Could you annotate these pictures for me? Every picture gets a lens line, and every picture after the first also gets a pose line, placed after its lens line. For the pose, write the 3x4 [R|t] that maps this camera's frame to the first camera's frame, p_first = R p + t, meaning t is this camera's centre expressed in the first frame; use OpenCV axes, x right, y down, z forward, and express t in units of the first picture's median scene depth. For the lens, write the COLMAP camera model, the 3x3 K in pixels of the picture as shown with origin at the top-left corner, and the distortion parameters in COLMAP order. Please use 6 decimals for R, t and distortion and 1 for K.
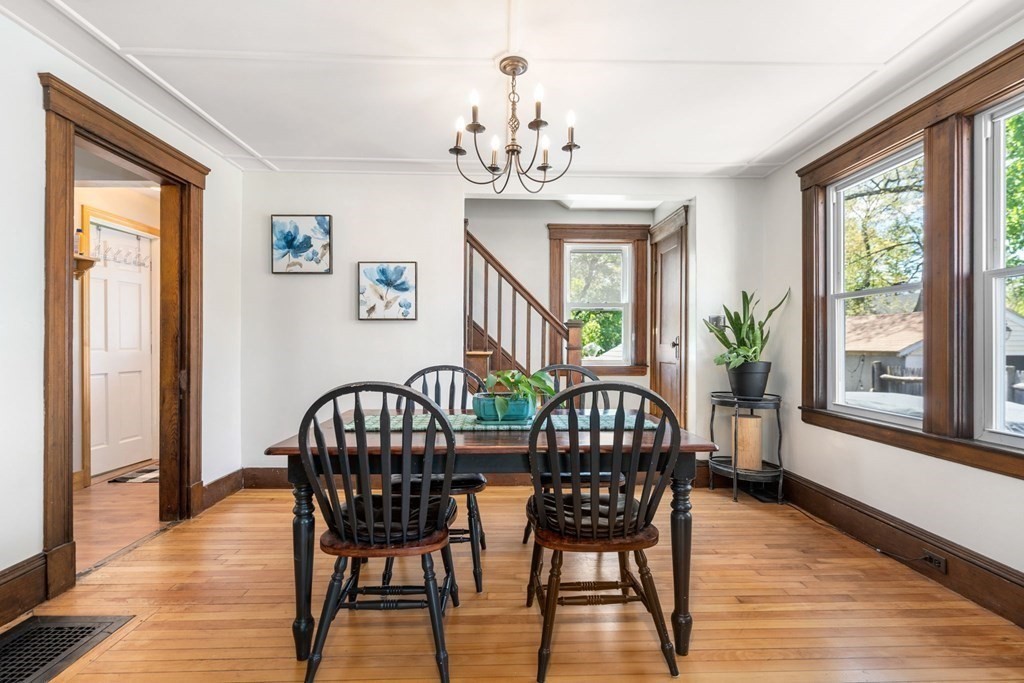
lens RADIAL K [[474.3, 0, 512.0], [0, 474.3, 341.5], [0, 0, 1]] dist [0.000647, 0.000881]
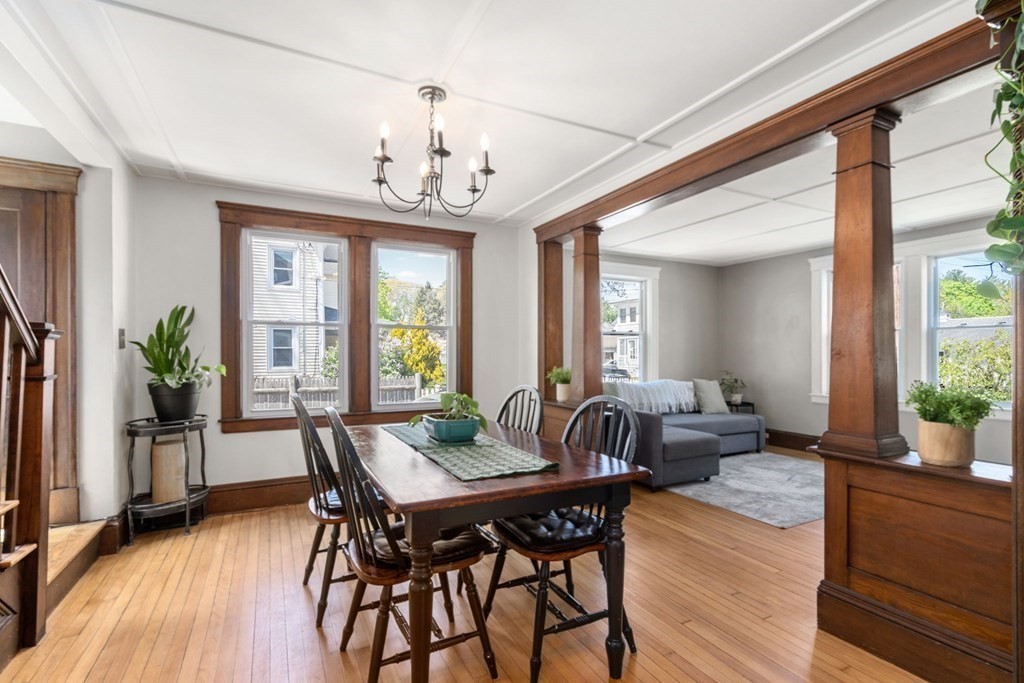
lens RADIAL K [[478.0, 0, 513.2], [0, 478.0, 345.0], [0, 0, 1]] dist [0.001323, 0.000632]
pose [[-0.432528, 0.010511, 0.901559, -0.670565], [-0.001529, 0.999922, -0.012391, -0.021895], [-0.901619, -0.006738, -0.432478, 0.877257]]
